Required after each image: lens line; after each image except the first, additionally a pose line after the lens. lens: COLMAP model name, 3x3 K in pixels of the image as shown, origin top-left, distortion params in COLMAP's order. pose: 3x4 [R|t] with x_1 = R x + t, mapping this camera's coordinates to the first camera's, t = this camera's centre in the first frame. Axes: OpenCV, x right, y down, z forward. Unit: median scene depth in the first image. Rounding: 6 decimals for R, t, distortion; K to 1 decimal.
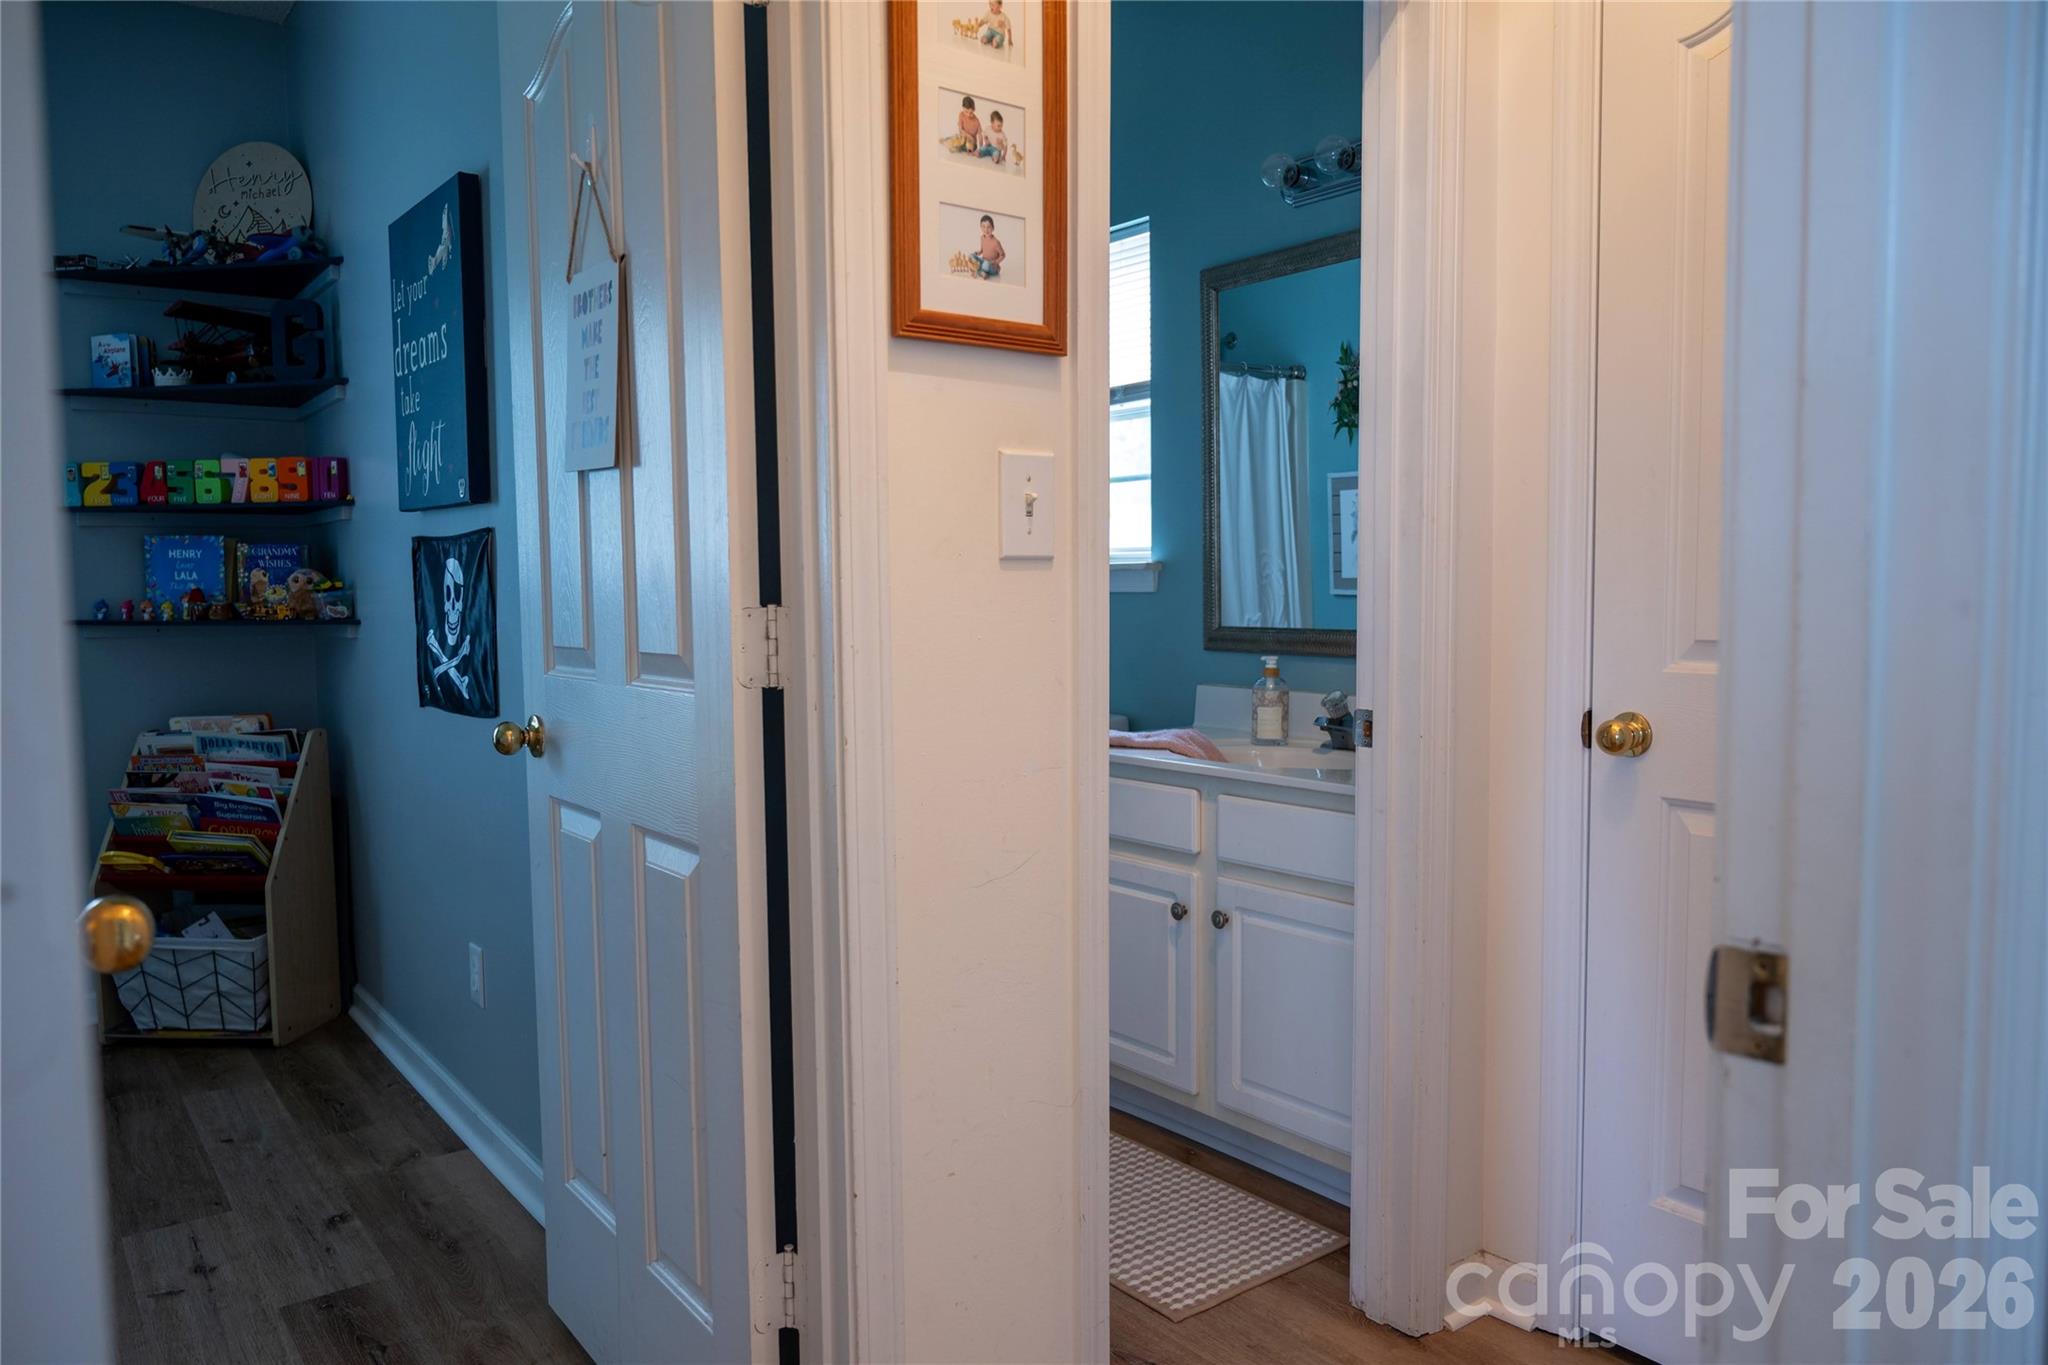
lens RADIAL K [[1385.6, 0, 1025.9], [0, 1385.6, 692.4], [0, 0, 1]] dist [-0.010140, 0.001128]
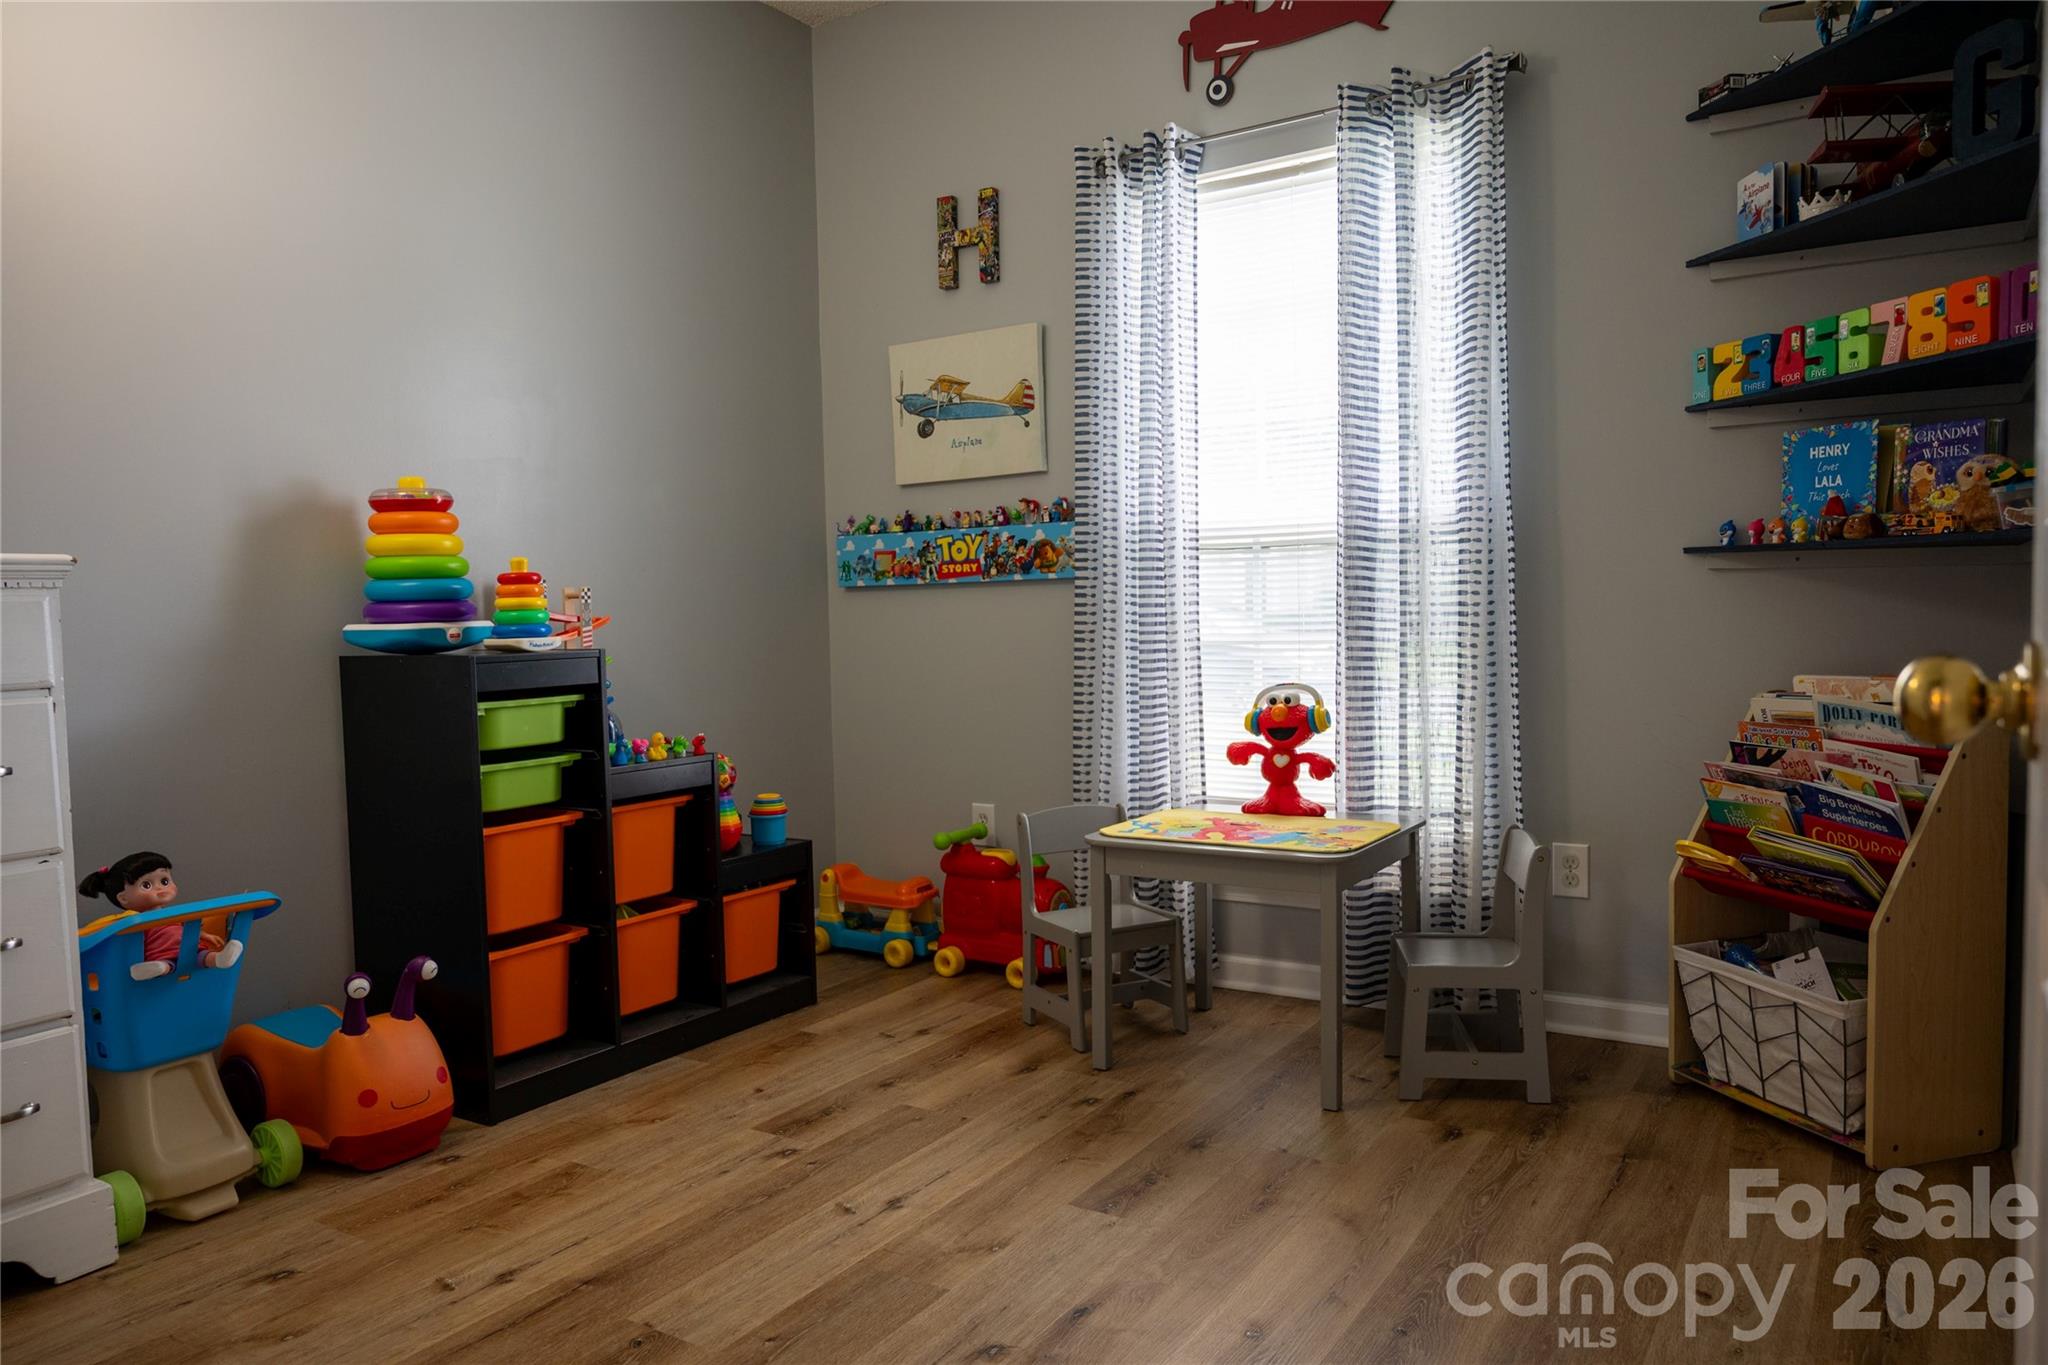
lens RADIAL K [[1385.6, 0, 1025.9], [0, 1385.6, 692.4], [0, 0, 1]] dist [-0.010140, 0.001128]
pose [[0.342909, 0.063209, -0.937240, -0.066782], [-0.052338, 0.997469, 0.048122, 0.014084], [0.937910, 0.032552, 0.345349, 0.368889]]
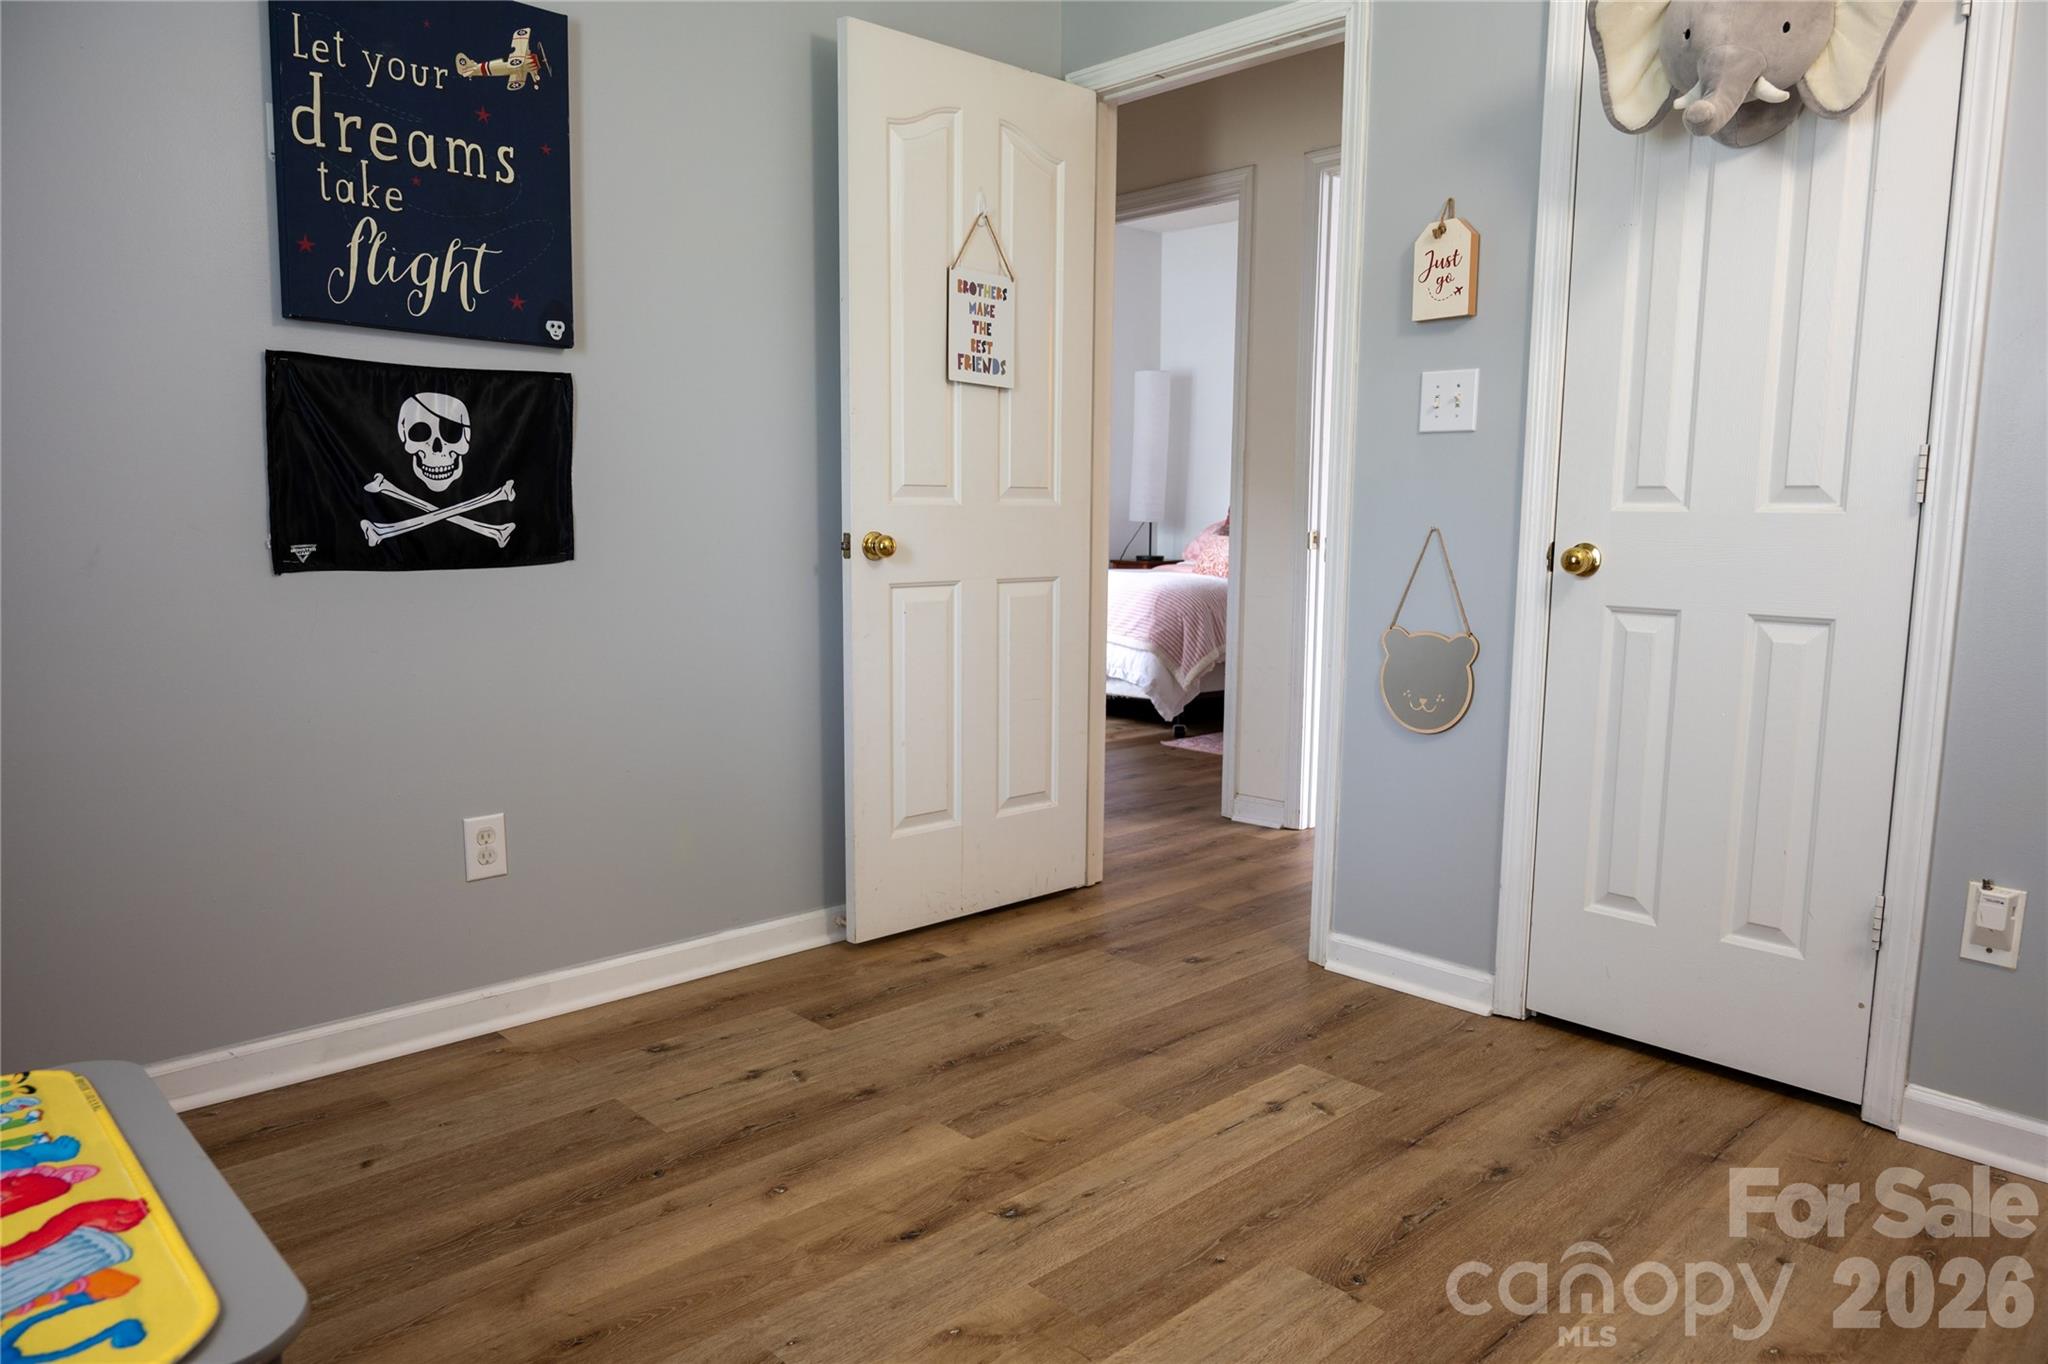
lens RADIAL K [[1385.6, 0, 1025.9], [0, 1385.6, 691.9], [0, 0, 1]] dist [-0.010140, 0.001128]
pose [[-0.110738, -0.121002, 0.986456, -1.078838], [0.066840, 0.989407, 0.128867, 0.003845], [-0.991600, 0.080205, -0.101477, 0.580071]]
